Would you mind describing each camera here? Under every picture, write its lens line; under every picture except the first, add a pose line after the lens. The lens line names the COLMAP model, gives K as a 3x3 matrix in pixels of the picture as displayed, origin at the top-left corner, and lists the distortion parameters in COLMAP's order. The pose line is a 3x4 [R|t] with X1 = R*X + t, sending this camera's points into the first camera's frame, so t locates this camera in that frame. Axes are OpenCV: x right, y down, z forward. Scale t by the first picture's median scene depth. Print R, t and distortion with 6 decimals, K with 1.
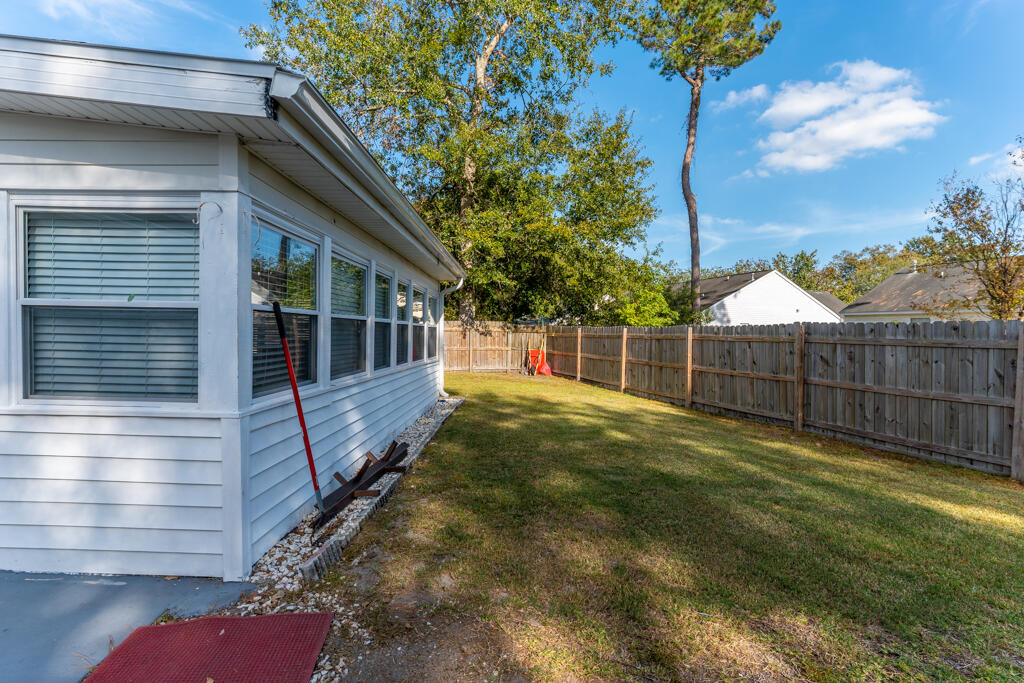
lens RADIAL K [[489.8, 0, 510.3], [0, 489.8, 338.0], [0, 0, 1]] dist [0.003954, 0.001056]
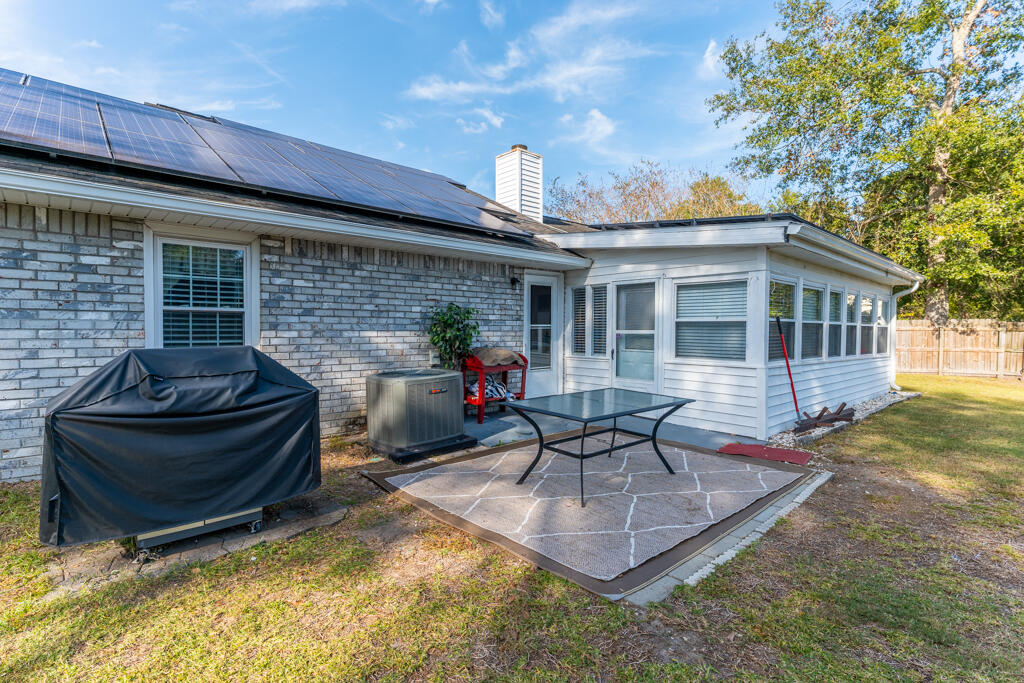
lens RADIAL K [[489.8, 0, 510.1], [0, 489.8, 342.7], [0, 0, 1]] dist [0.003954, 0.001056]
pose [[0.677086, 0.006859, -0.735872, 0.137249], [-0.002694, 0.999973, 0.006842, 0.012733], [0.735899, -0.002651, 0.677086, -0.605028]]
